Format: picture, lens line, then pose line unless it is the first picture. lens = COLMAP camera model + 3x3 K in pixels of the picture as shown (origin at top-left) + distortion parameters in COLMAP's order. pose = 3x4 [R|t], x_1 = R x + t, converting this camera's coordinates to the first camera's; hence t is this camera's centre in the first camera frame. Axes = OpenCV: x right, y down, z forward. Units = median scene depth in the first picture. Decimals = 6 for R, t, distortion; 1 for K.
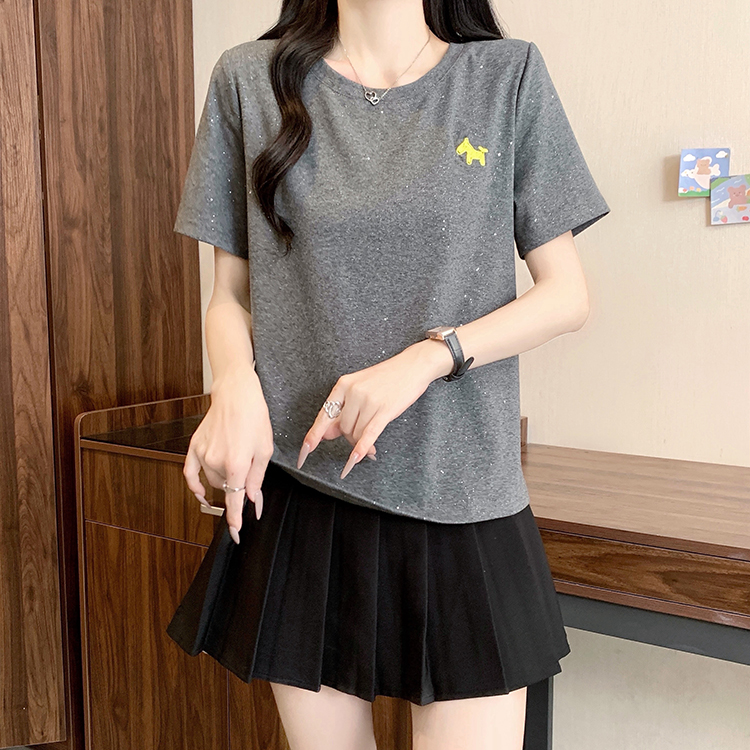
lens RADIAL K [[851.9, 0, 372.4], [0, 851.9, 383.8], [0, 0, 1]] dist [0.003930, -0.004670]
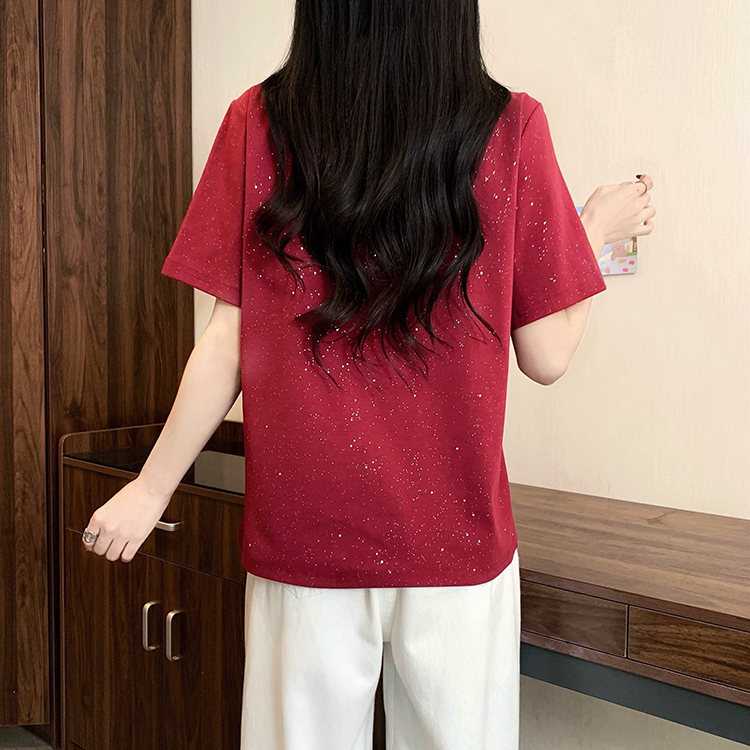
lens RADIAL K [[813.9, 0, 366.8], [0, 813.9, 371.3], [0, 0, 1]] dist [-0.004813, 0.010807]
pose [[0.991352, 0.018110, -0.129977, 0.201528], [-0.025266, 0.998242, -0.053620, -0.001803], [0.128778, 0.056440, 0.990066, -0.045143]]
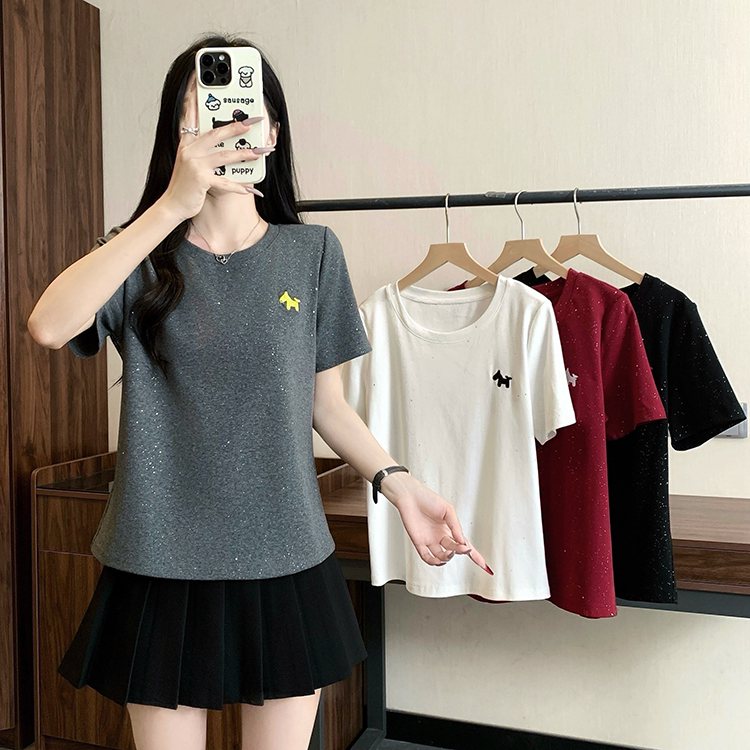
lens RADIAL K [[896.7, 0, 347.7], [0, 896.7, 351.2], [0, 0, 1]] dist [-0.010168, 0.000817]
pose [[0.982153, -0.015107, 0.187477, -0.118155], [0.031945, 0.995686, -0.087118, -0.011414], [-0.185352, 0.091553, 0.978398, -0.480429]]
